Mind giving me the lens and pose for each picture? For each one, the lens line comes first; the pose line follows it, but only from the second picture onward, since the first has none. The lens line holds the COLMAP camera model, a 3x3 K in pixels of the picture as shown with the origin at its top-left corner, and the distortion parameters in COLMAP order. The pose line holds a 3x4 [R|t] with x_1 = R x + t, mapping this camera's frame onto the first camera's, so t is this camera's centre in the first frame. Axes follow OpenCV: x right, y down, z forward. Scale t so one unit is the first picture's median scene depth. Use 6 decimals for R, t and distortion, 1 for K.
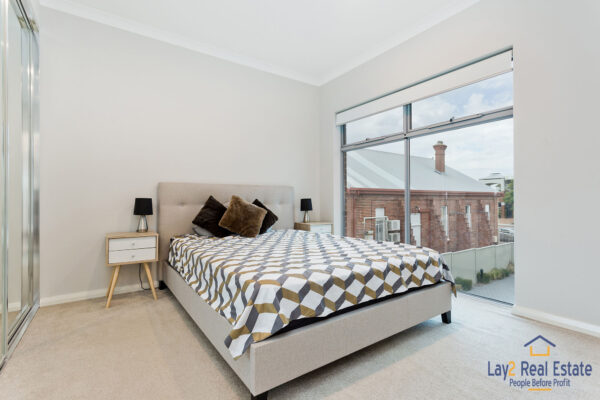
lens RADIAL K [[291.1, 0, 297.3], [0, 291.1, 199.8], [0, 0, 1]] dist [-0.002244, 0.001515]
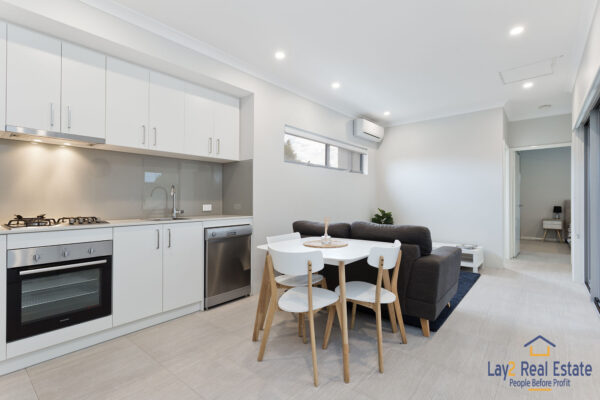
lens RADIAL K [[291.1, 0, 299.7], [0, 291.1, 194.9], [0, 0, 1]] dist [-0.002244, 0.001515]
pose [[0.283207, -0.012880, -0.958972, 1.307423], [0.003143, 0.999917, -0.012501, -0.082026], [0.959054, 0.000526, 0.283224, -1.938550]]
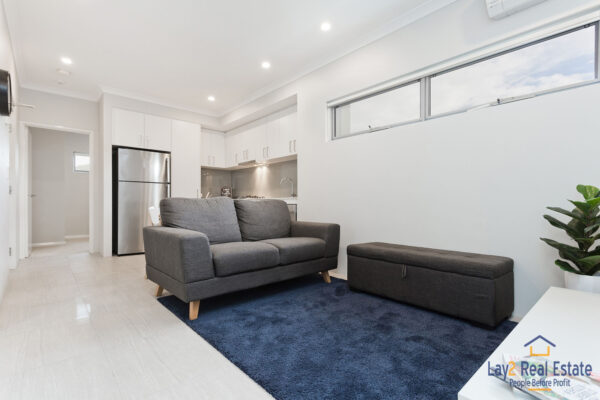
lens RADIAL K [[291.1, 0, 292.1], [0, 291.1, 201.1], [0, 0, 1]] dist [-0.002244, 0.001515]
pose [[-0.993218, 0.003182, -0.116226, 0.316315], [0.004471, 0.999931, -0.010833, 0.019274], [0.116183, -0.011279, -0.993164, -0.415052]]
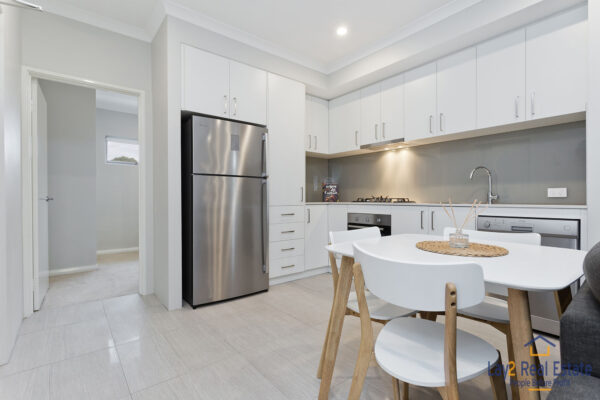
lens RADIAL K [[291.1, 0, 293.4], [0, 291.1, 197.5], [0, 0, 1]] dist [-0.002244, 0.001515]
pose [[-0.997534, 0.008504, -0.069666, 0.824690], [0.008893, 0.999947, -0.005281, -0.032114], [0.069617, -0.005888, -0.997556, -1.183845]]
